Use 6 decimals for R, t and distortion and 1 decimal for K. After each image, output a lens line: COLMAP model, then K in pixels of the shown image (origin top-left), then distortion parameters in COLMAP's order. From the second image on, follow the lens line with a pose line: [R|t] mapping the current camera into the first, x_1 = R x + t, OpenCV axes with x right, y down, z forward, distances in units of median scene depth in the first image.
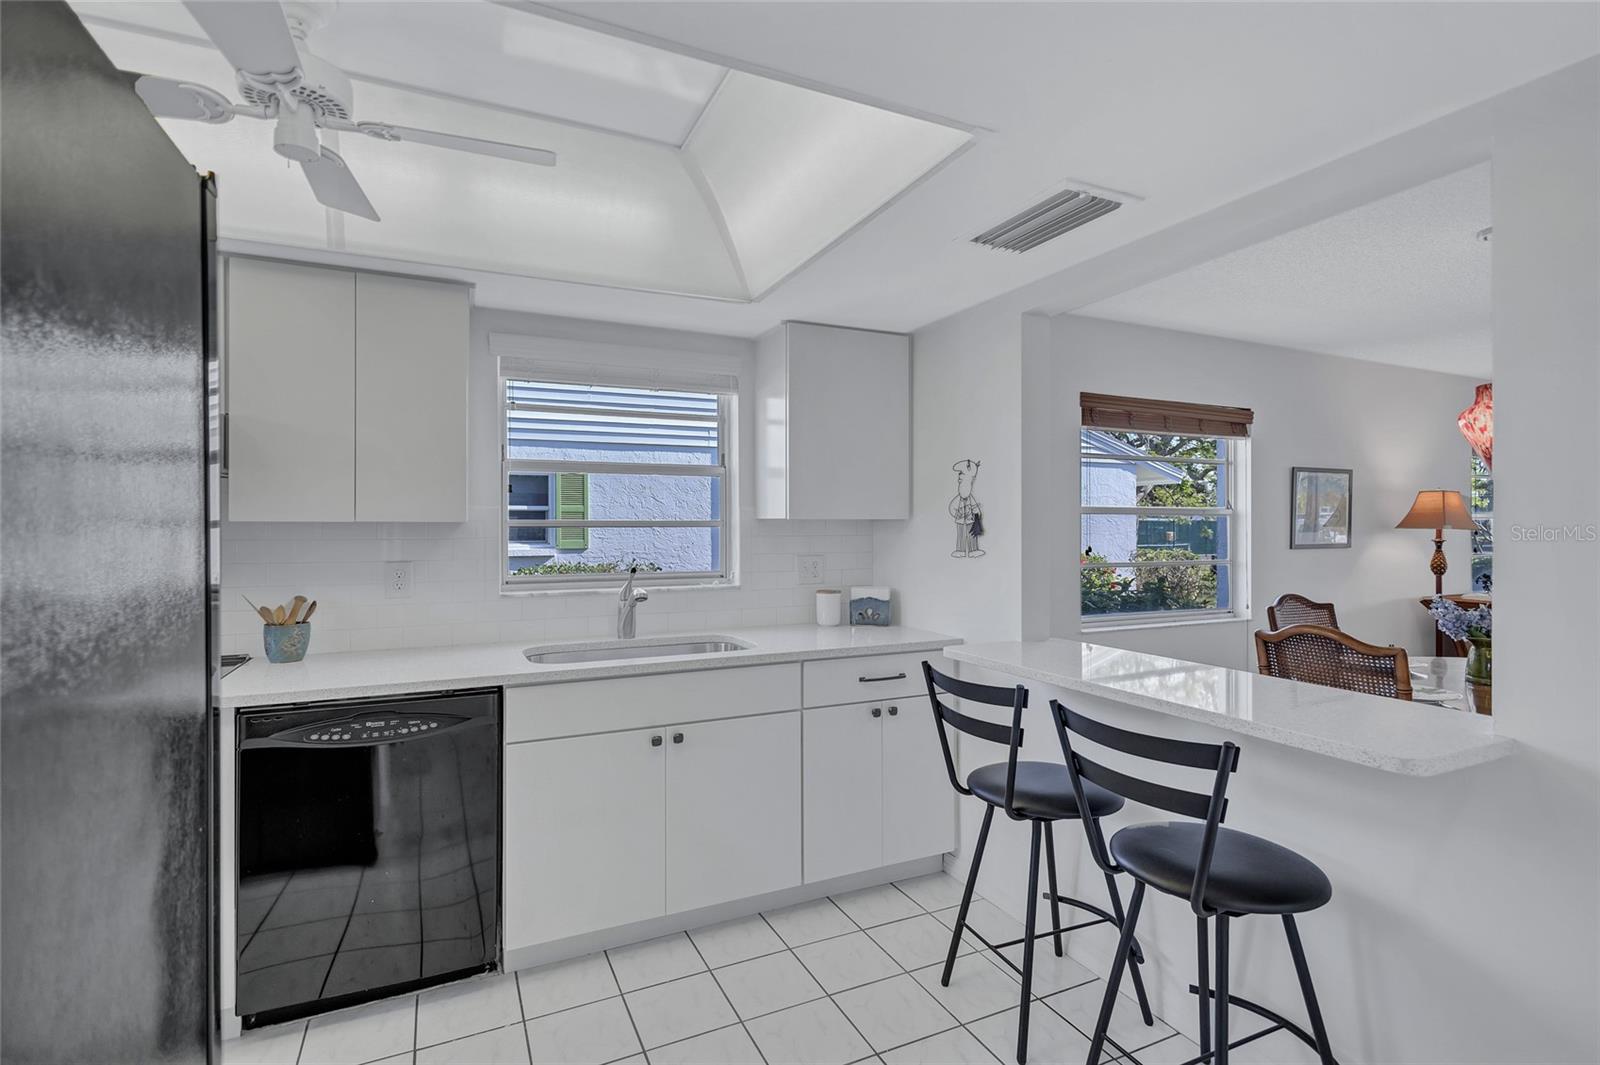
lens RADIAL K [[731.2, 0, 806.4], [0, 731.2, 531.8], [0, 0, 1]] dist [0.008677, -0.001215]
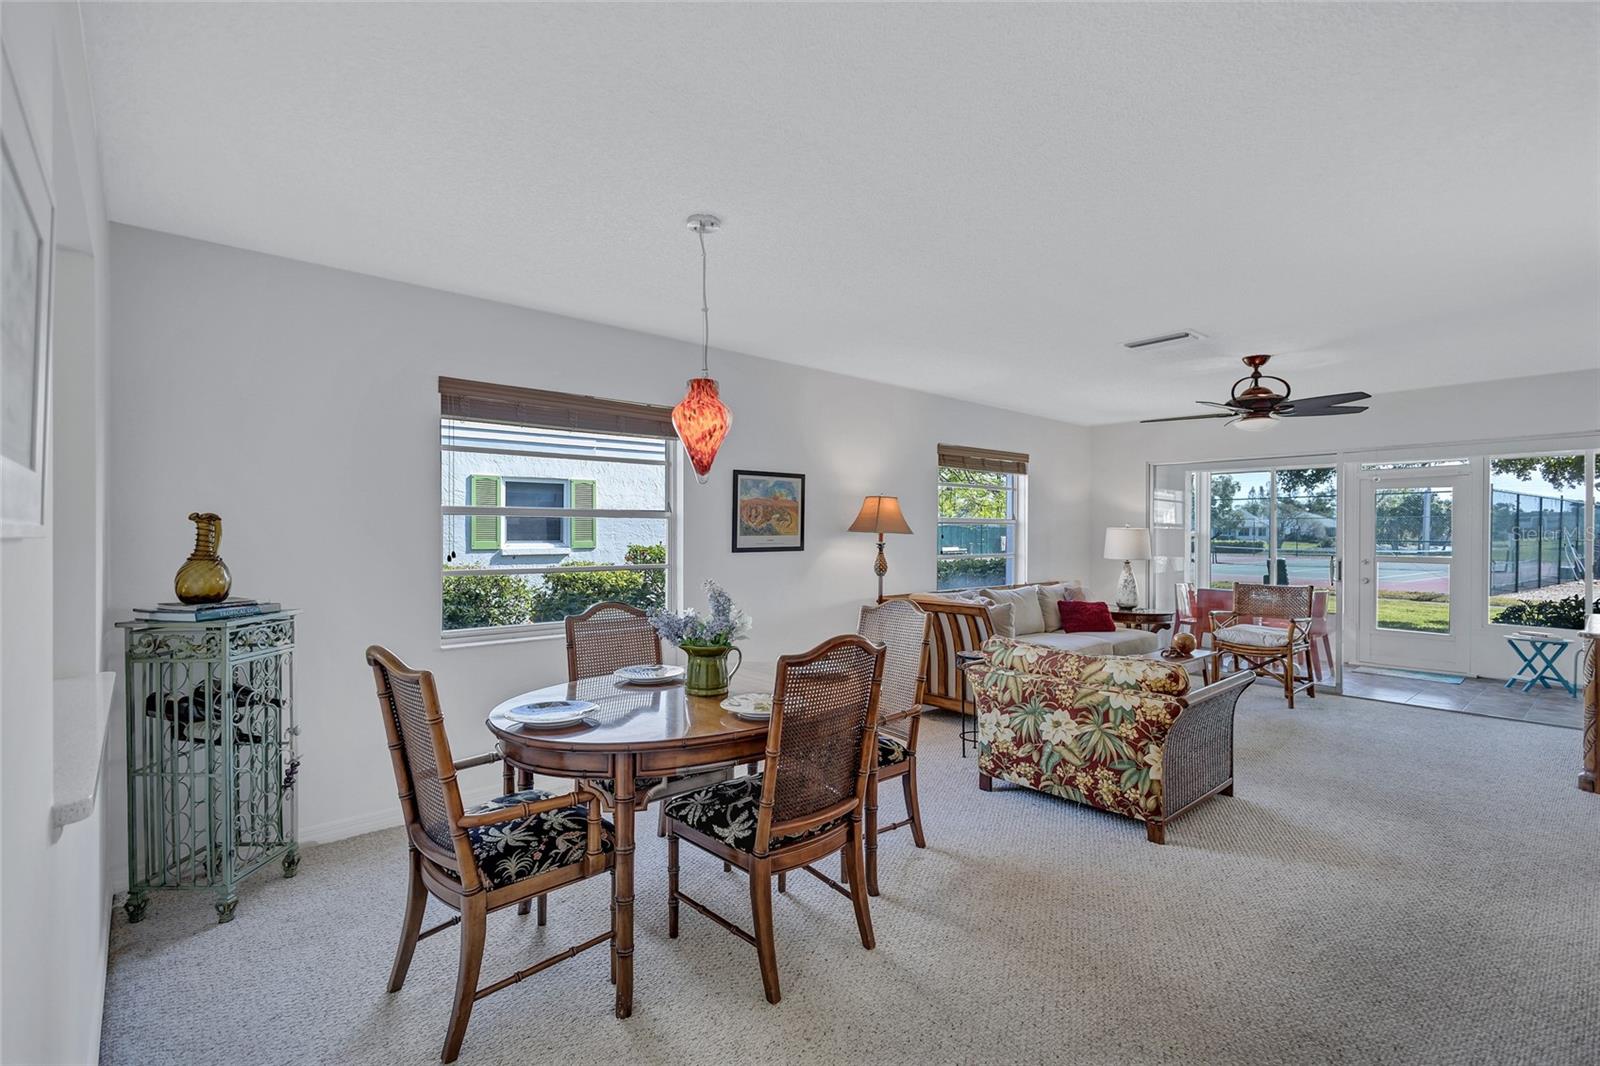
lens RADIAL K [[731.2, 0, 800.6], [0, 731.2, 535.8], [0, 0, 1]] dist [0.008677, -0.001215]
pose [[0.953517, 0.002179, 0.301332, 0.428672], [-0.002821, 0.999995, 0.001695, -0.000827], [-0.301326, -0.002466, 0.953518, 0.020238]]
